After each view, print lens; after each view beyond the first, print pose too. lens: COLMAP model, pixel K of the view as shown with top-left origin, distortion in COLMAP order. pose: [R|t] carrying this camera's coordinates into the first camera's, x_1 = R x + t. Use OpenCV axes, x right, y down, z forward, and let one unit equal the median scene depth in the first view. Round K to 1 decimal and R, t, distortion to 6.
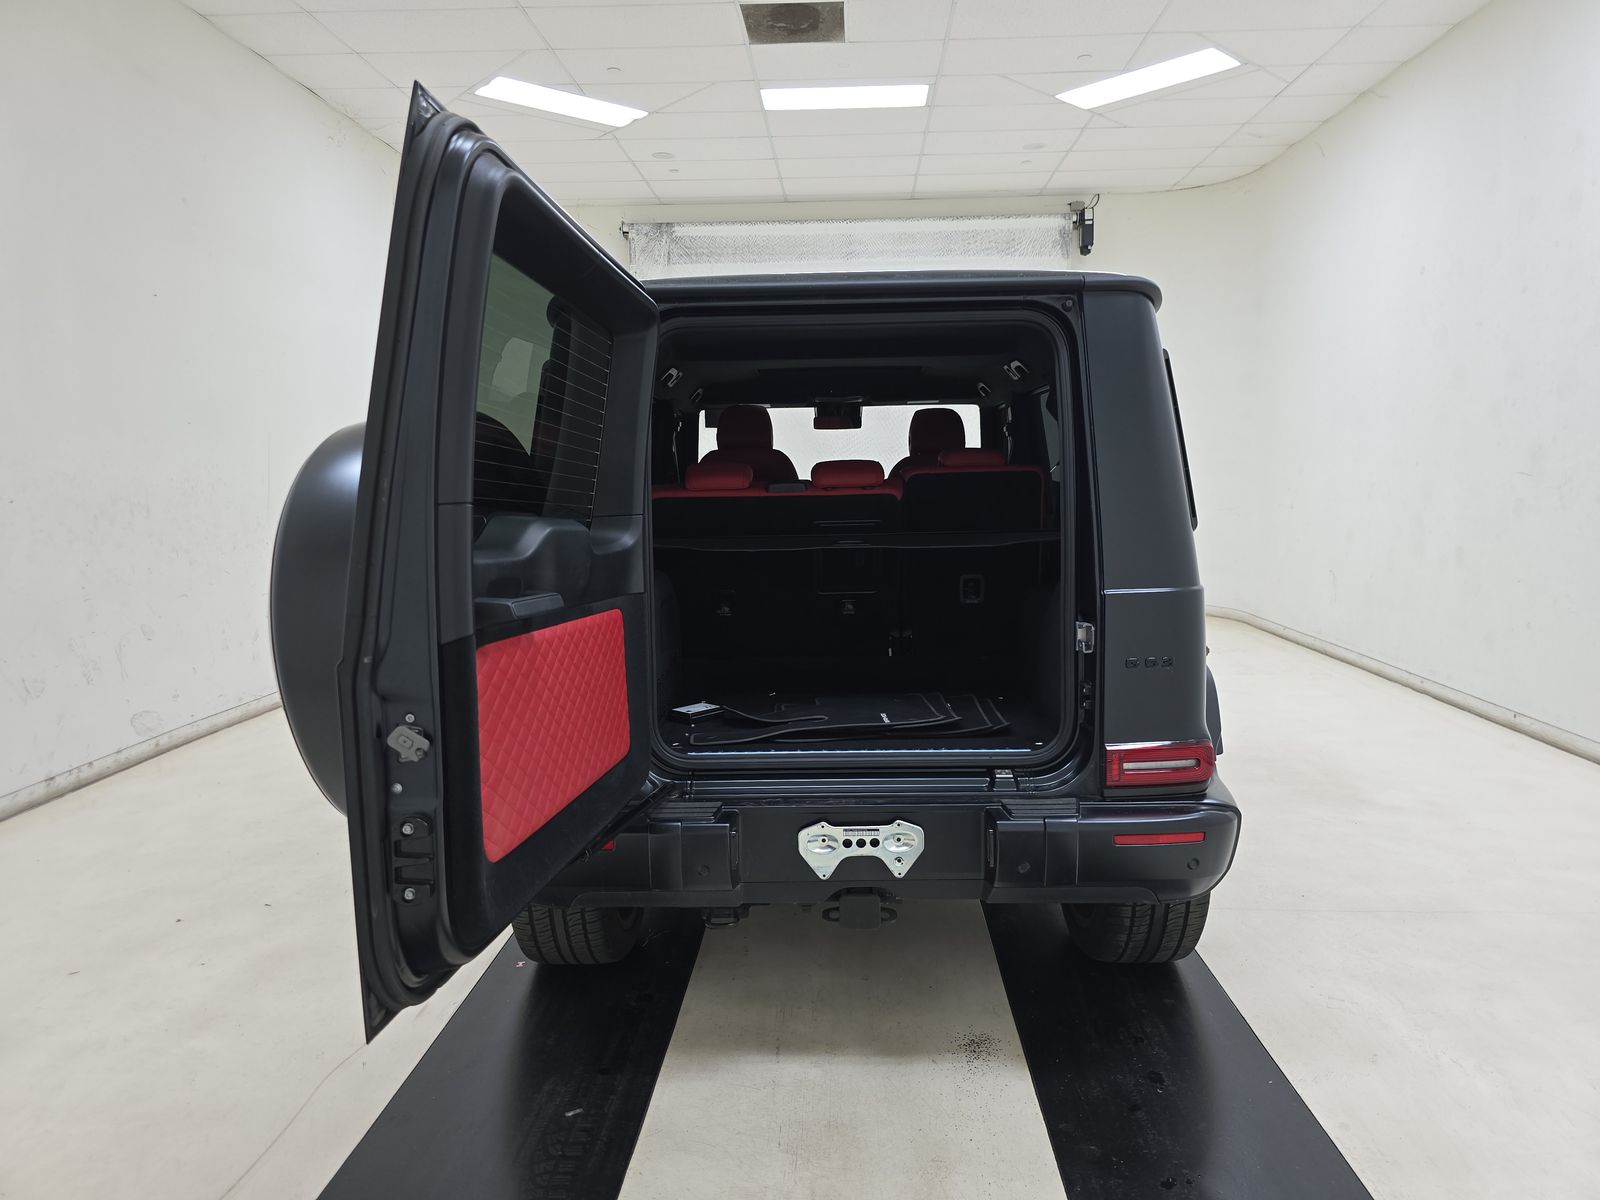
lens RADIAL K [[1080.2, 0, 800.0], [0, 1080.2, 600.0], [0, 0, 1]] dist [0.046292, -0.046586]
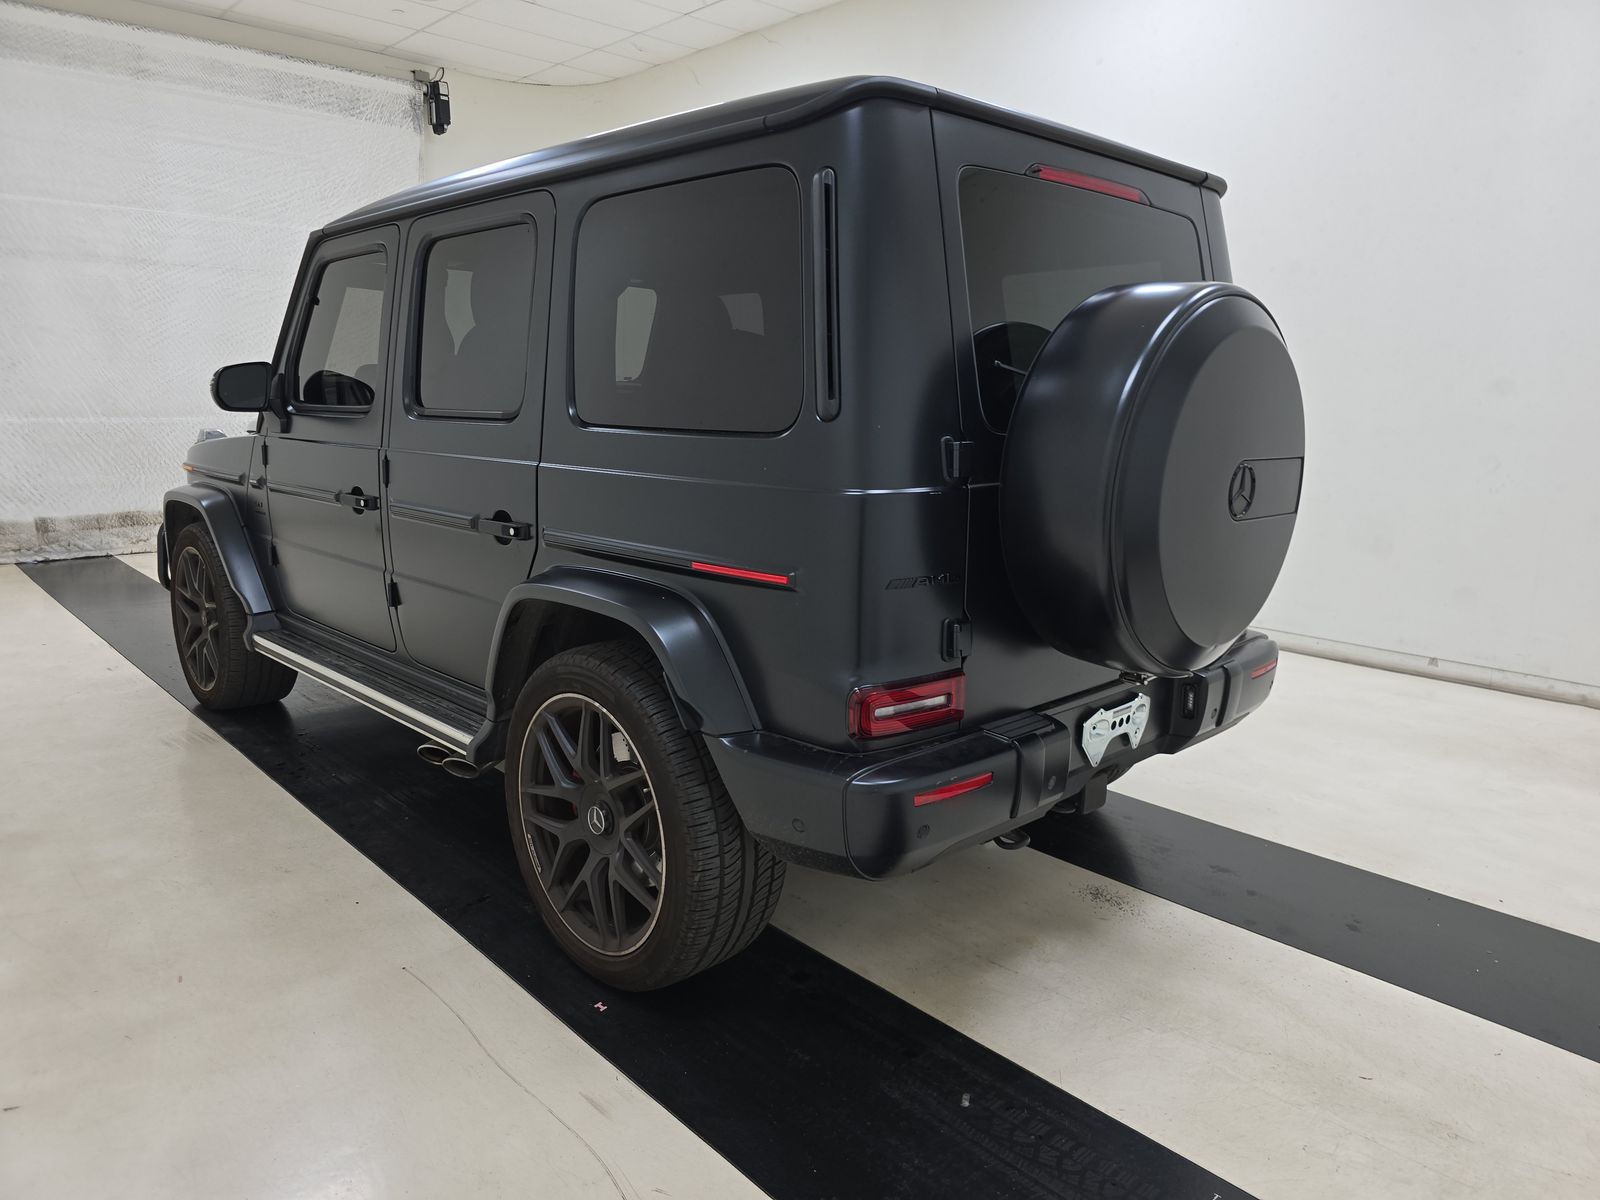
lens RADIAL K [[1080.2, 0, 800.0], [0, 1080.2, 600.0], [0, 0, 1]] dist [0.046292, -0.046586]
pose [[0.700028, -0.113226, 0.705082, -0.691194], [0.060521, 0.993205, 0.099408, -0.004192], [-0.711546, -0.026916, 0.702124, 0.418886]]
